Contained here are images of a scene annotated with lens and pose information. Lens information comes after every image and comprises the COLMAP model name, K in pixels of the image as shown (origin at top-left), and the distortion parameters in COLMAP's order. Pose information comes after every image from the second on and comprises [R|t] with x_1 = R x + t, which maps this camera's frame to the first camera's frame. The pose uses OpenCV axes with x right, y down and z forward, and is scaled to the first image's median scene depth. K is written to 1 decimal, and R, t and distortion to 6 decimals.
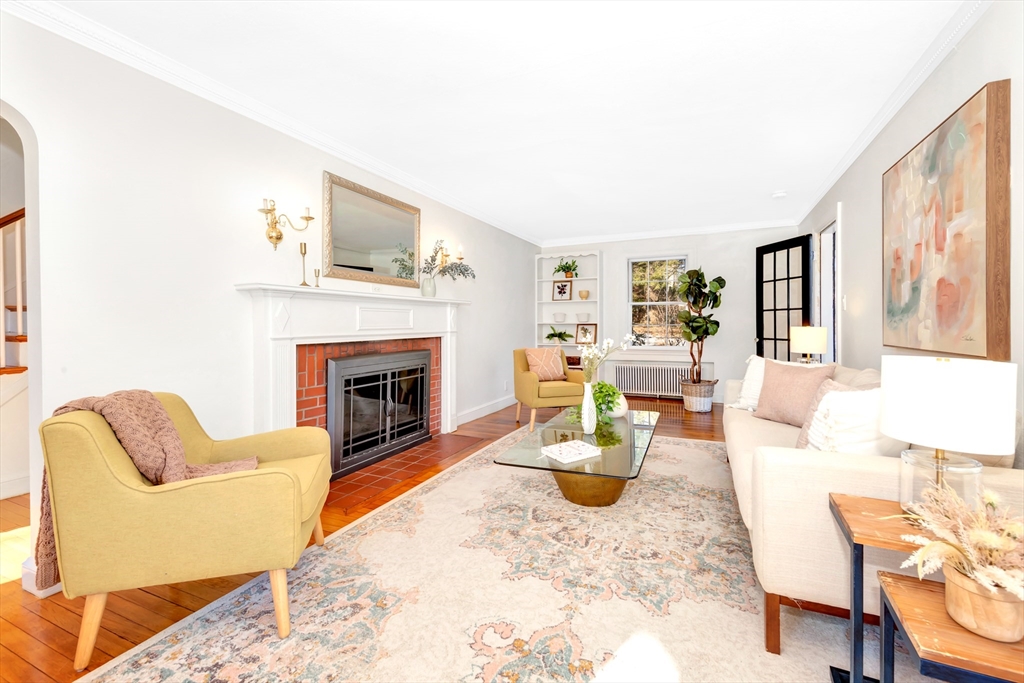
lens RADIAL K [[413.3, 0, 538.2], [0, 413.3, 328.2], [0, 0, 1]] dist [0.001375, -0.000109]
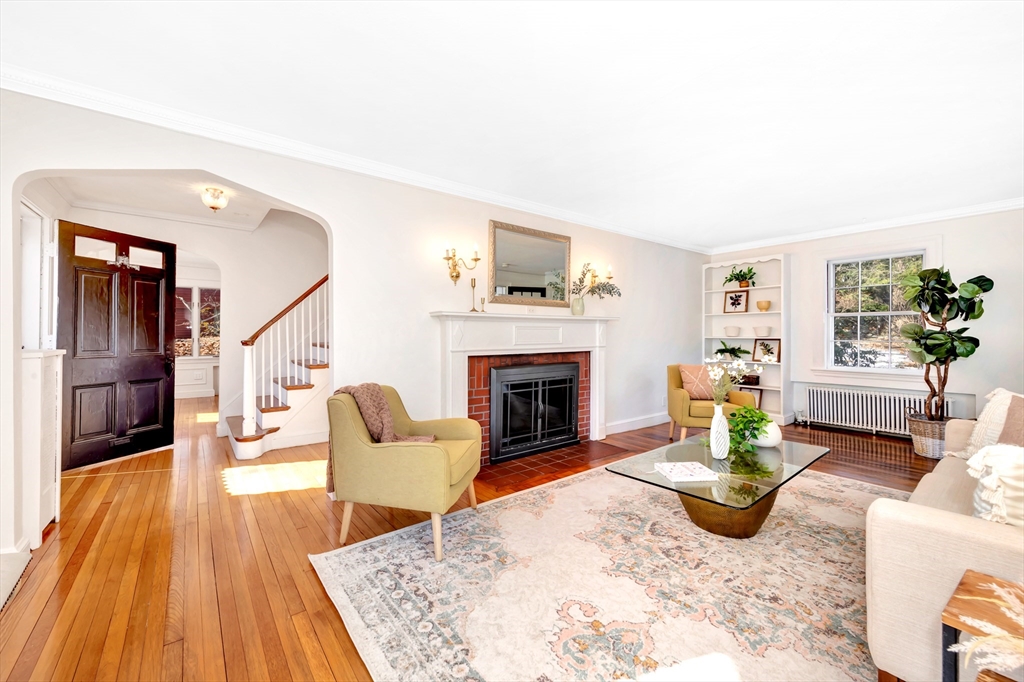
lens RADIAL K [[404.0, 0, 500.1], [0, 404.0, 339.2], [0, 0, 1]] dist [0.000542, -0.000145]
pose [[0.863123, 0.010006, -0.504895, 0.142829], [-0.009369, 0.999949, 0.003800, -0.018342], [0.504907, 0.001451, 0.863172, -0.057143]]
